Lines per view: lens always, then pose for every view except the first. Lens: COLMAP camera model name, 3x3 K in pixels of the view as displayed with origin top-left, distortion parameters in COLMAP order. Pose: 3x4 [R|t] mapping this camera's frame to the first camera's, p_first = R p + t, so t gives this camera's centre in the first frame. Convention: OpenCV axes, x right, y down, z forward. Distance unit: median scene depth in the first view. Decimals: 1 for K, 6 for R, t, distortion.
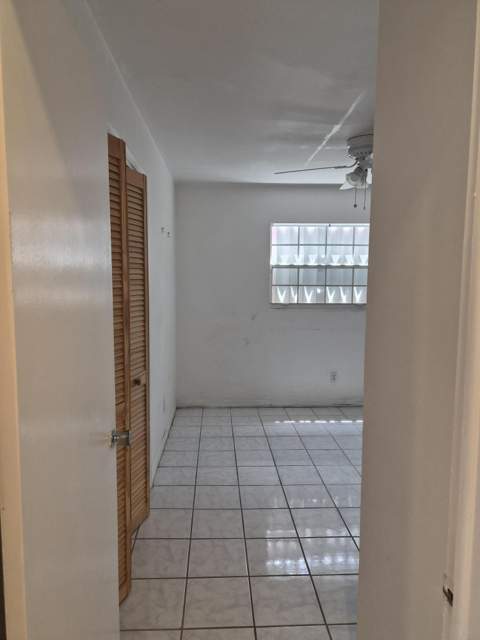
lens RADIAL K [[428.7, 0, 241.4], [0, 428.7, 320.2], [0, 0, 1]] dist [0.056349, -0.027687]
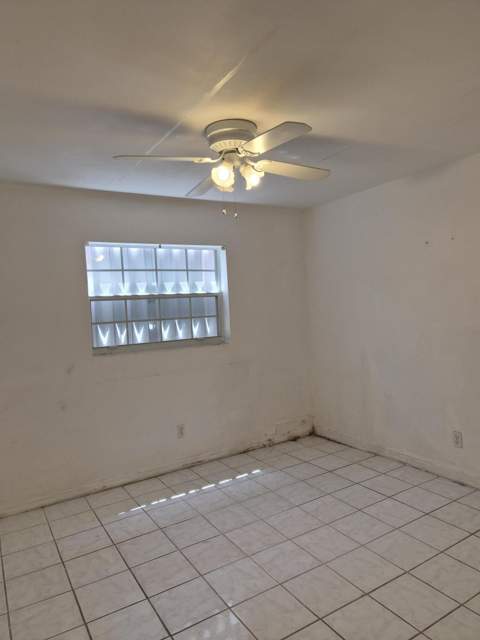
lens RADIAL K [[428.7, 0, 239.0], [0, 428.7, 323.1], [0, 0, 1]] dist [0.056349, -0.027687]
pose [[0.877660, -0.070510, 0.474069, -0.059154], [0.101704, 0.993992, -0.040448, -0.026287], [-0.468369, 0.083714, 0.879558, 0.218500]]
